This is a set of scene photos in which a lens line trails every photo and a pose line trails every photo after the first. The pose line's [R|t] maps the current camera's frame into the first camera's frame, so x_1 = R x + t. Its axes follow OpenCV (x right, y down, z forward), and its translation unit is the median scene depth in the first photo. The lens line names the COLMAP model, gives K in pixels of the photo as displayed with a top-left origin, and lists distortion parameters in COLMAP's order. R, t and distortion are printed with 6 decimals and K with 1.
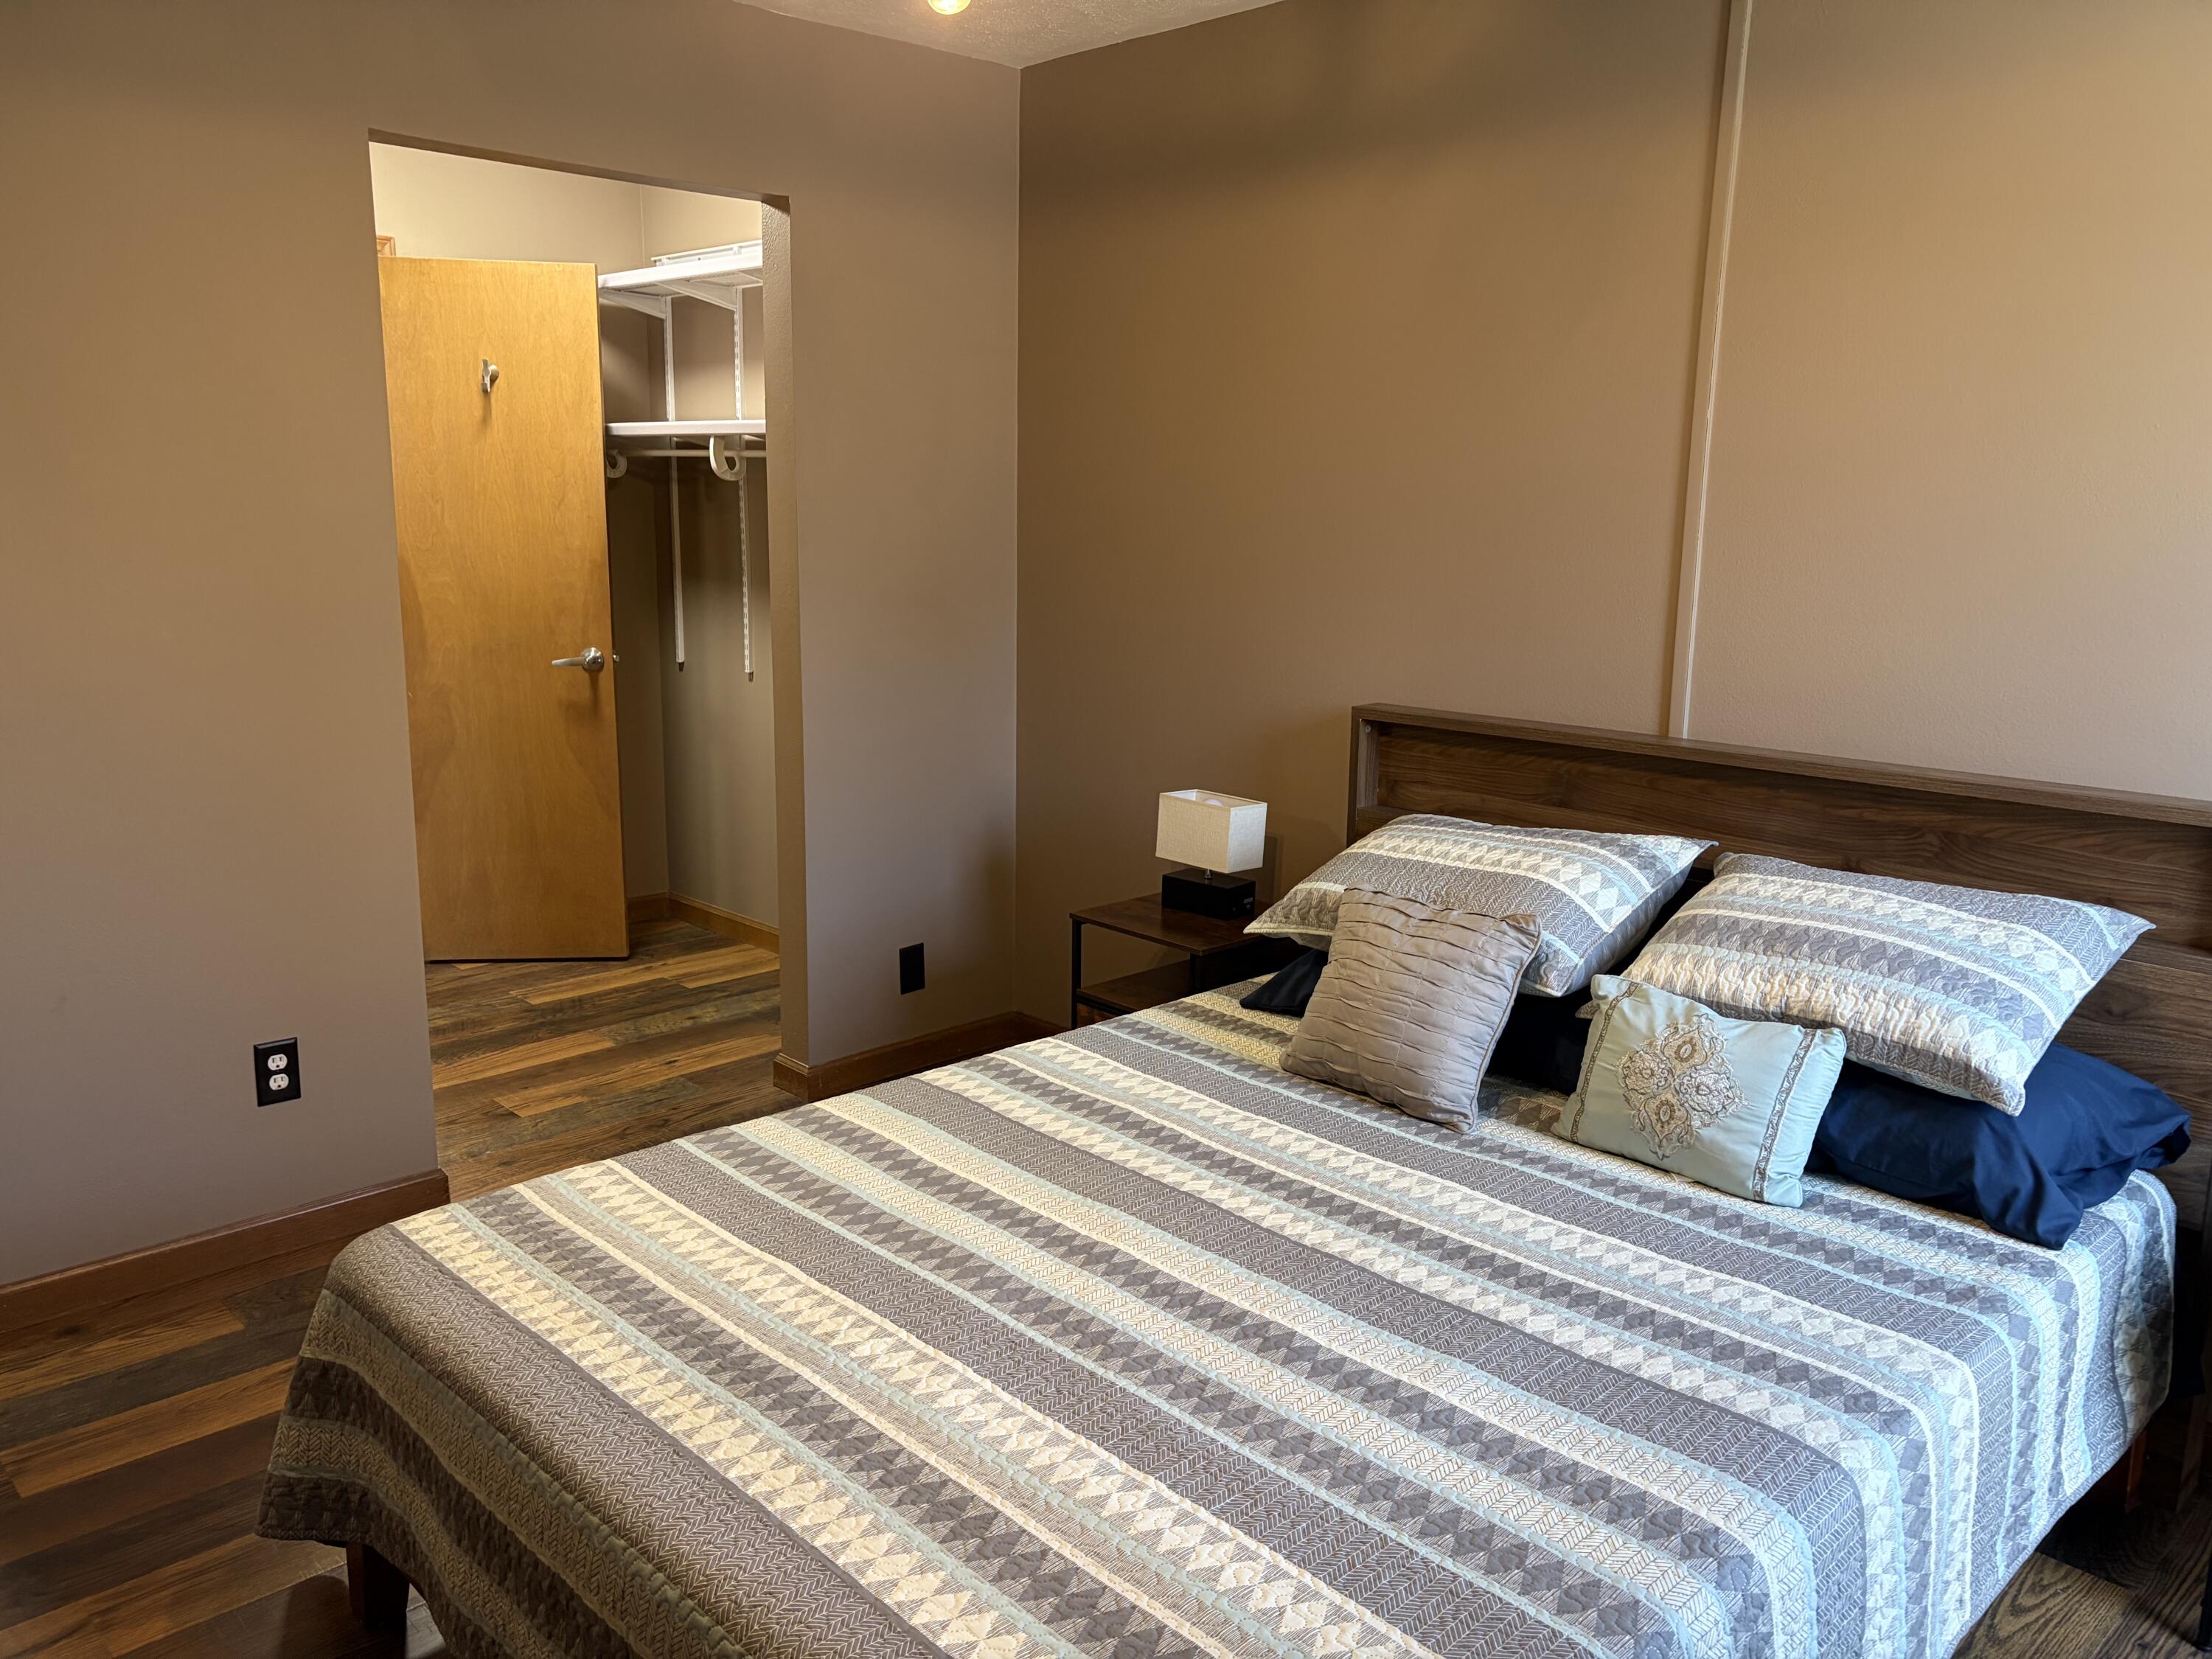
lens RADIAL K [[1675.5, 0, 1112.7], [0, 1675.5, 828.5], [0, 0, 1]] dist [0.059355, -0.064150]
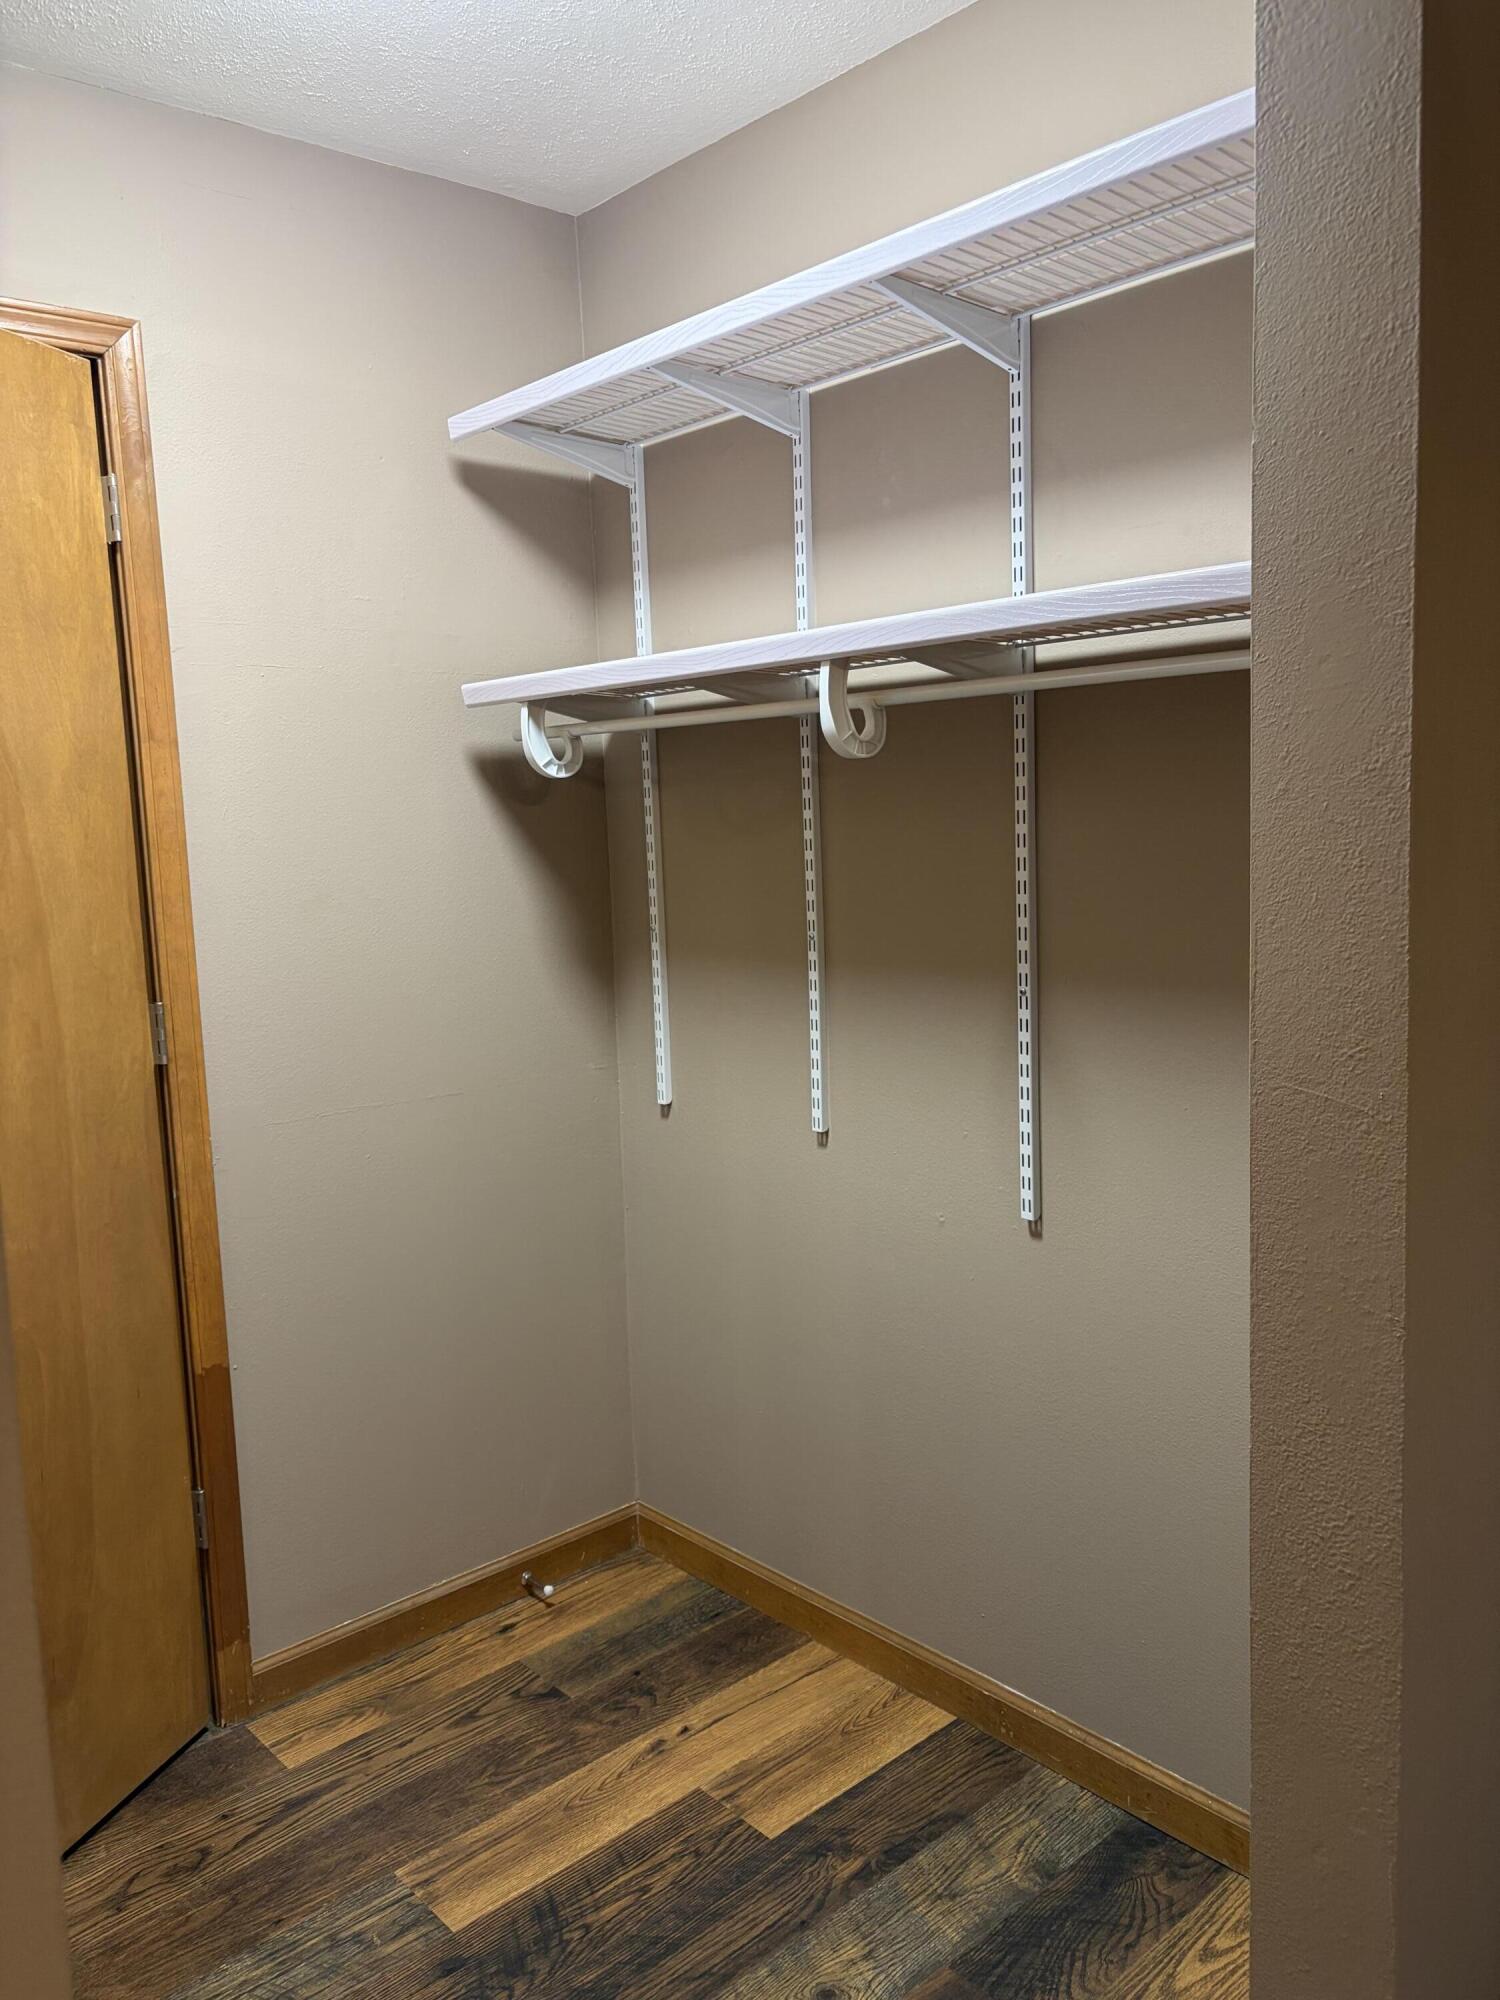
lens RADIAL K [[1514.9, 0, 742.1], [0, 1514.9, 1003.5], [0, 0, 1]] dist [0.059355, -0.064150]
pose [[0.997933, -0.042376, -0.048316, -0.227479], [0.039092, 0.996986, -0.067008, -0.107266], [0.051010, 0.064981, 0.996582, 0.557822]]
